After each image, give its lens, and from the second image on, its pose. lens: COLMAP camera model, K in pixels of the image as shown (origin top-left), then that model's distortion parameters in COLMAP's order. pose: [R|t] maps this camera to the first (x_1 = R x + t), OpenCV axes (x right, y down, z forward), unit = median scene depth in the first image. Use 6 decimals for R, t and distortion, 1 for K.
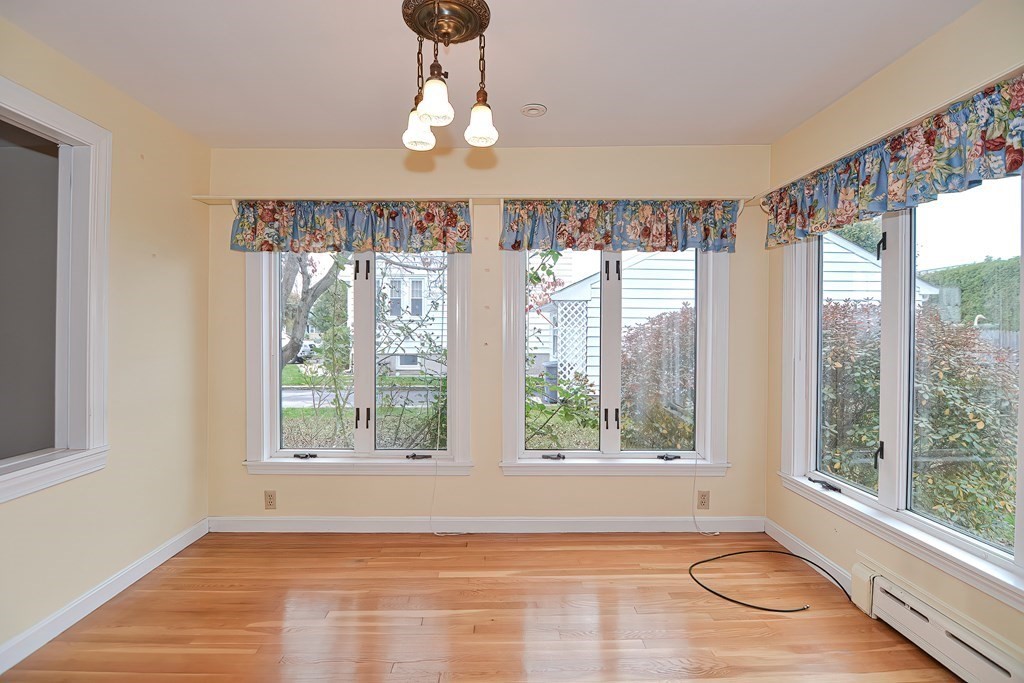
lens RADIAL K [[495.4, 0, 509.9], [0, 495.4, 341.9], [0, 0, 1]] dist [-0.005924, -0.009378]
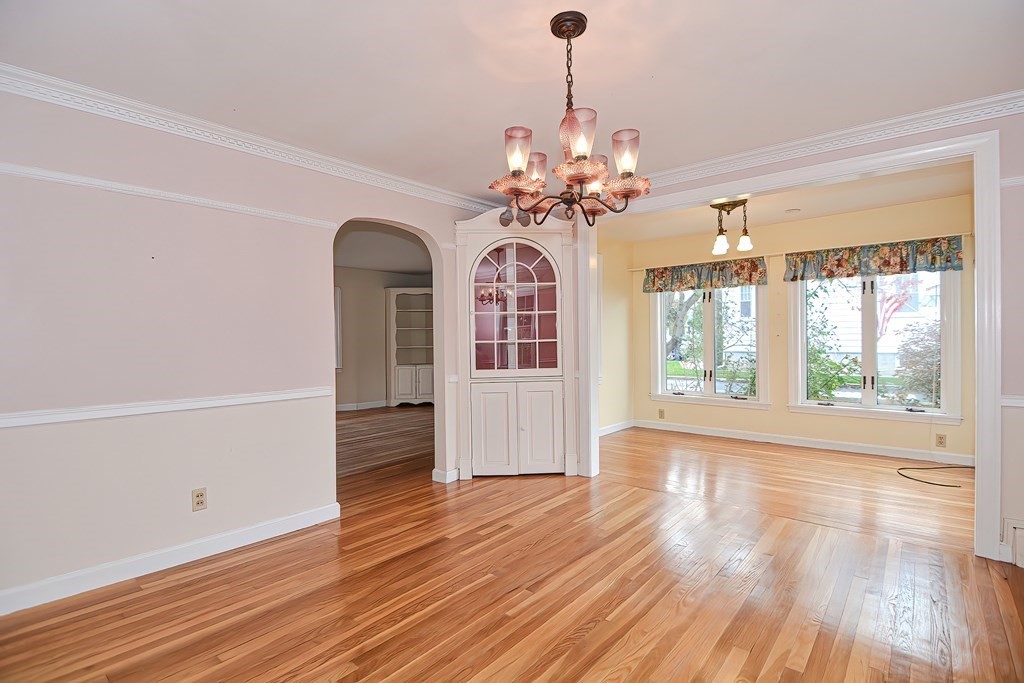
lens RADIAL K [[495.4, 0, 507.2], [0, 495.4, 338.4], [0, 0, 1]] dist [-0.005924, -0.009378]
pose [[0.737913, -0.008617, -0.674840, 0.441024], [0.001561, 0.999938, -0.011061, 0.033554], [0.674894, 0.007109, 0.737881, -0.971385]]
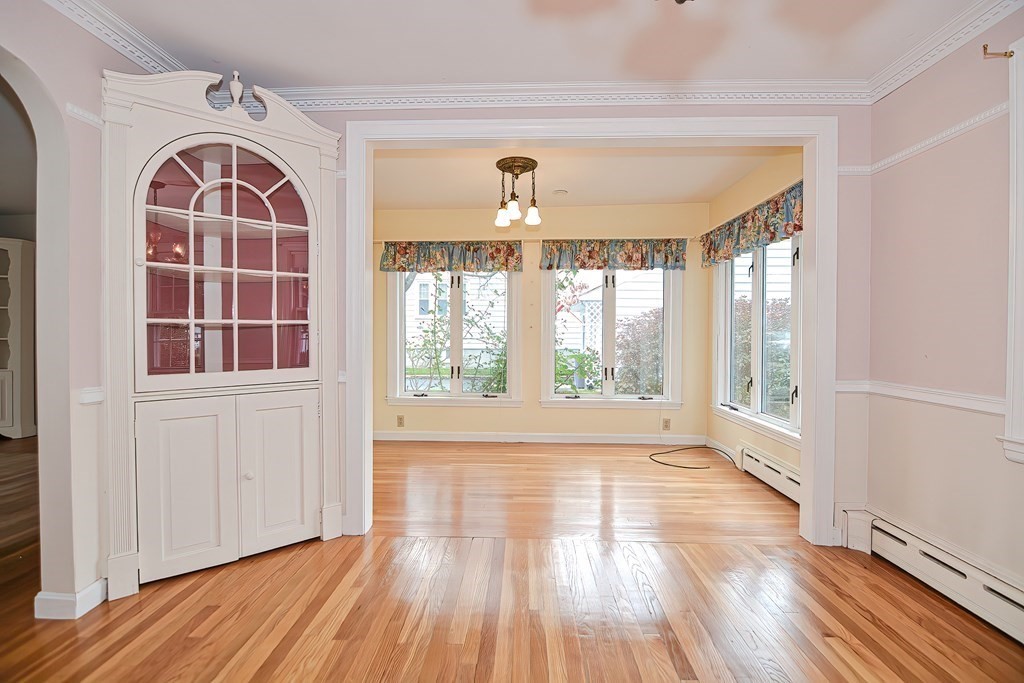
lens RADIAL K [[495.4, 0, 509.4], [0, 495.4, 340.0], [0, 0, 1]] dist [-0.005924, -0.009378]
pose [[0.997631, 0.002131, -0.068763, -0.007742], [-0.002520, 0.999981, -0.005574, 0.058832], [0.068750, 0.005734, 0.997617, -0.663778]]
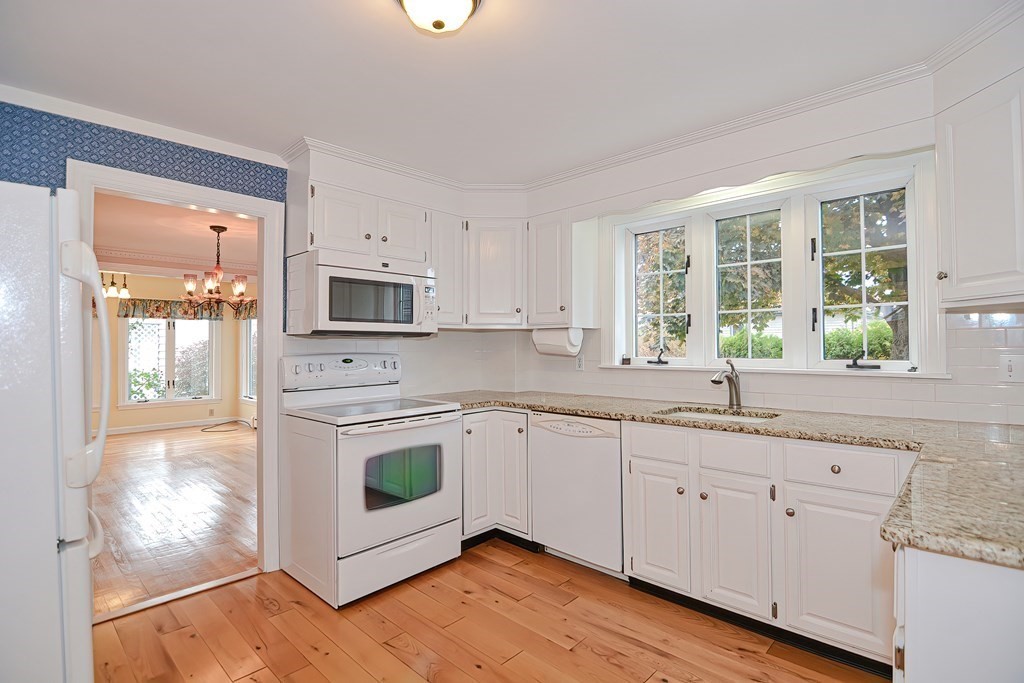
lens RADIAL K [[495.4, 0, 510.5], [0, 495.4, 336.7], [0, 0, 1]] dist [-0.005924, -0.009378]
pose [[0.714415, 0.006000, 0.699696, -0.337742], [0.018903, 0.999433, -0.027871, 0.016074], [-0.699467, 0.033137, 0.713896, -2.141084]]
